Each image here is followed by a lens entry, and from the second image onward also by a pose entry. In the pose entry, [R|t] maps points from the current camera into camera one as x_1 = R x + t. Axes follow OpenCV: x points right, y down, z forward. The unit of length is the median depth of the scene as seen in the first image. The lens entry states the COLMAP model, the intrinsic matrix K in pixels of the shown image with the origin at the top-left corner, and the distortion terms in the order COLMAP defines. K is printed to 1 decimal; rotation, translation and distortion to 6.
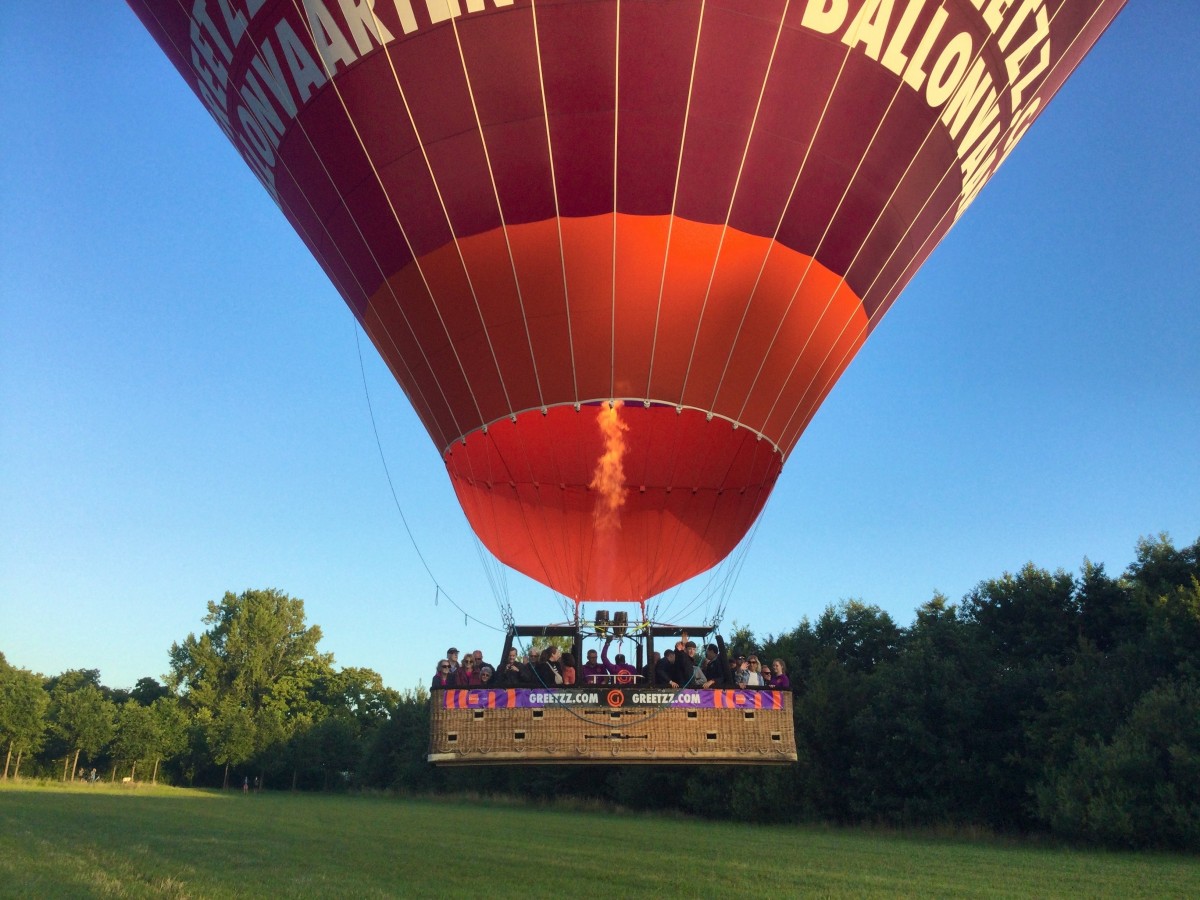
lens RADIAL K [[1091.0, 0, 601.6], [0, 1091.0, 437.0], [0, 0, 1]] dist [0.103404, -0.243686]
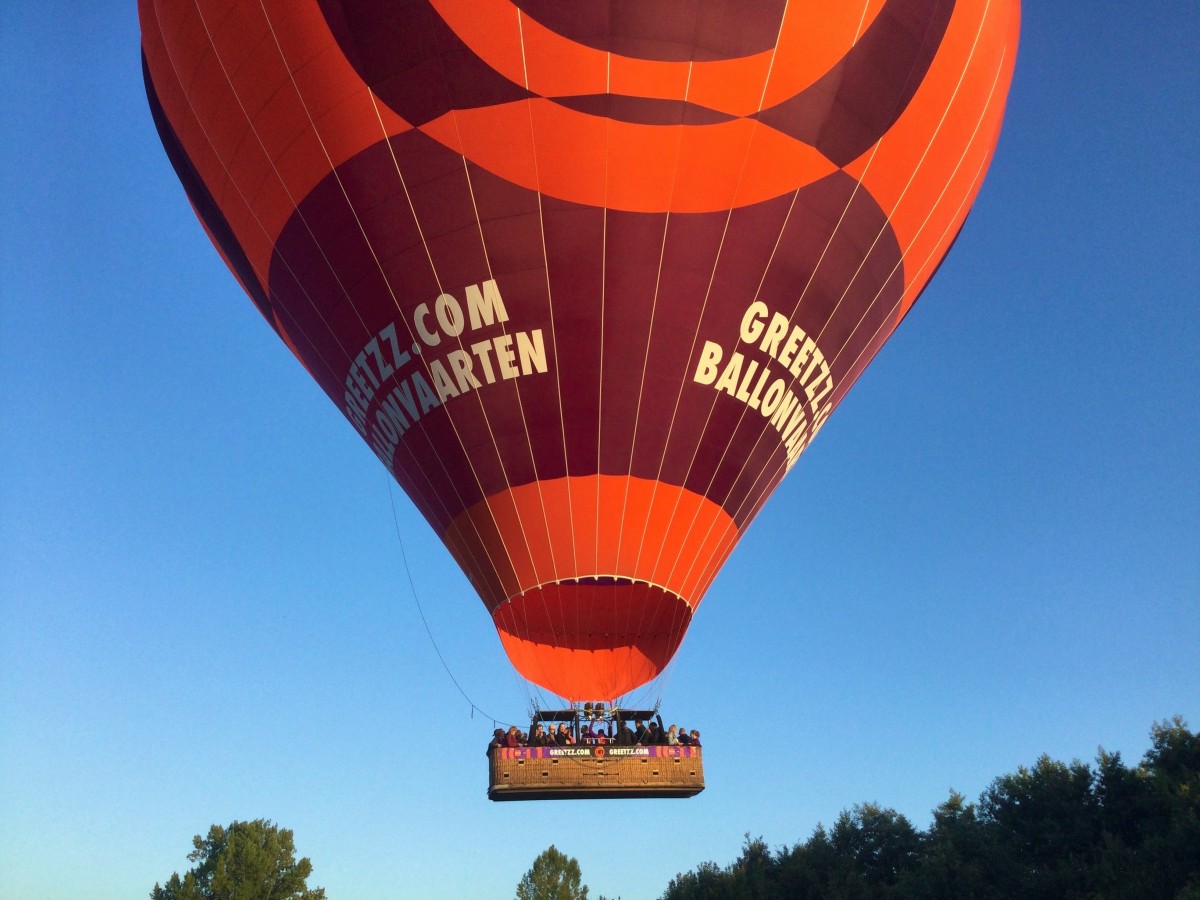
lens RADIAL K [[975.1, 0, 600.0], [0, 975.1, 450.0], [0, 0, 1]] dist [0.095001, -0.146236]
pose [[0.997738, -0.001143, 0.067212, -0.086887], [0.012757, 0.984905, -0.172625, 0.036741], [-0.066001, 0.173092, 0.982692, -0.575837]]
